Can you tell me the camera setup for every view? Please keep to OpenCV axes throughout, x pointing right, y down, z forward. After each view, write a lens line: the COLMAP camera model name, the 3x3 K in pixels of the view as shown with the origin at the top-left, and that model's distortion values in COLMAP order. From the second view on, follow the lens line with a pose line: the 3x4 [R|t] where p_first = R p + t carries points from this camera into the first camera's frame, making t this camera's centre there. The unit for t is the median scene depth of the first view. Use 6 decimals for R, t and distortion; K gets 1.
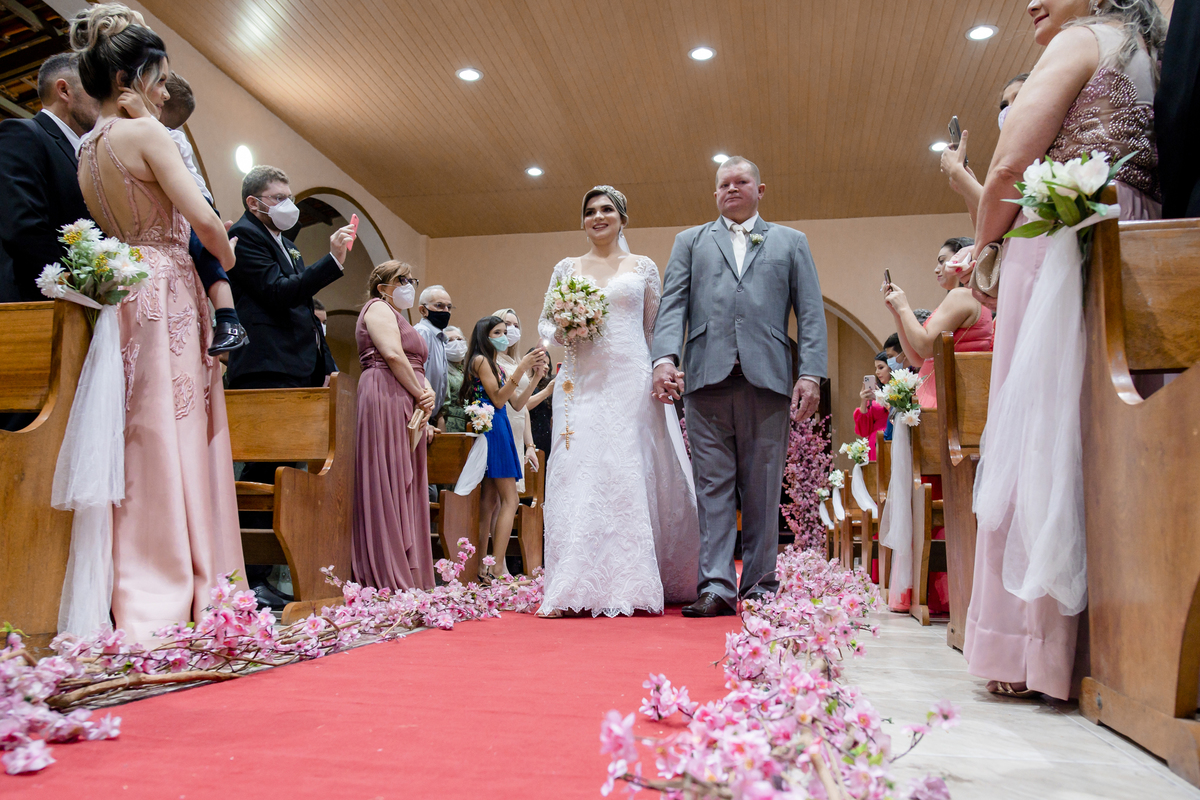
lens RADIAL K [[943.3, 0, 600.0], [0, 943.3, 400.0], [0, 0, 1]] dist [-0.045924, -0.006434]
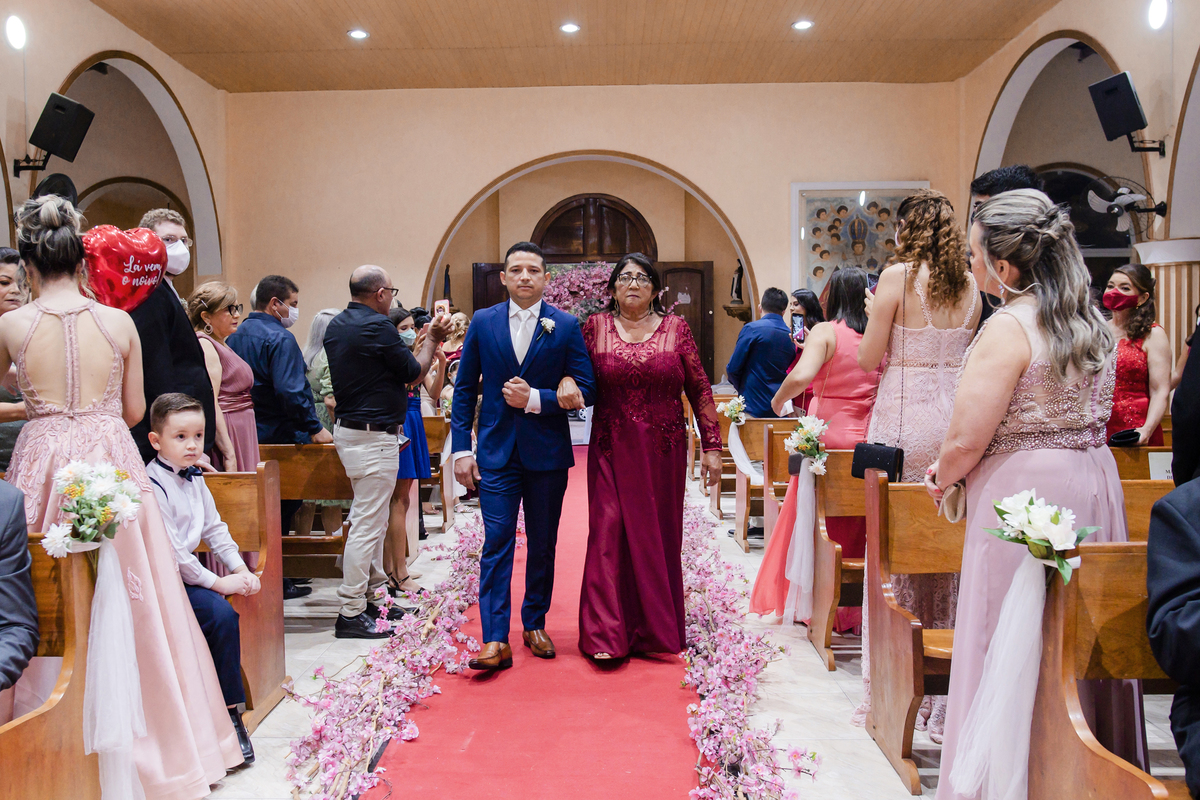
lens RADIAL K [[1040.2, 0, 573.9], [0, 1040.2, 373.9], [0, 0, 1]] dist [-0.034799, -0.006231]
pose [[0.986225, -0.025282, 0.163467, -0.214978], [0.000040, 0.988287, 0.152608, -0.446221], [-0.165410, -0.150499, 0.974674, -0.123429]]
